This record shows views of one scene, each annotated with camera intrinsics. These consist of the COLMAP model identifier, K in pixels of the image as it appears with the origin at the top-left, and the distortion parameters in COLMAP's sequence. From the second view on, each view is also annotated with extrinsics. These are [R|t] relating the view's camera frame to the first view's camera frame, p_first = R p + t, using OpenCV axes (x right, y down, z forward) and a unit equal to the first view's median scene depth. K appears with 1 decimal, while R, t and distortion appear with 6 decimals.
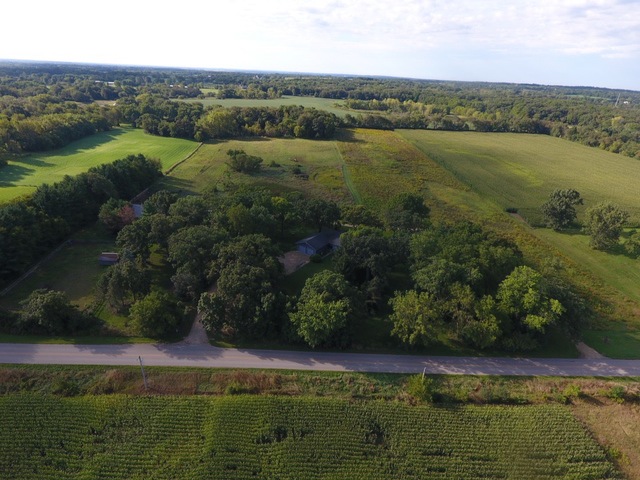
lens RADIAL K [[384.4, 0, 320.0], [0, 384.4, 240.0], [0, 0, 1]] dist [0.000848, -0.002884]
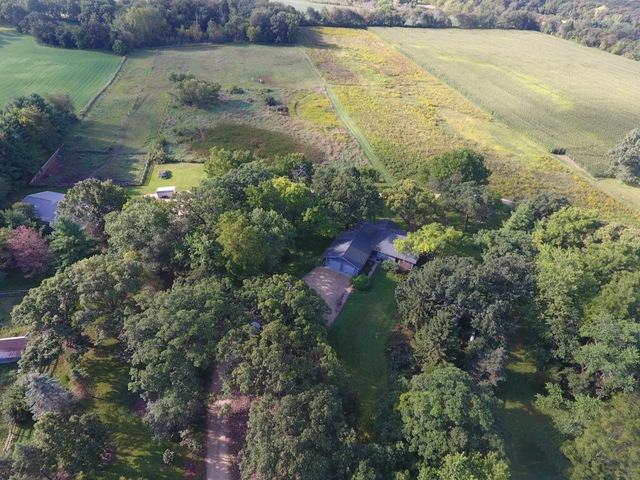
lens RADIAL K [[384.4, 0, 320.0], [0, 384.4, 240.0], [0, 0, 1]] dist [0.000848, -0.002884]
pose [[0.988487, -0.085683, 0.124710, -0.054894], [0.053271, 0.968515, 0.243190, -0.064599], [-0.141621, -0.233746, 0.961928, 0.145933]]
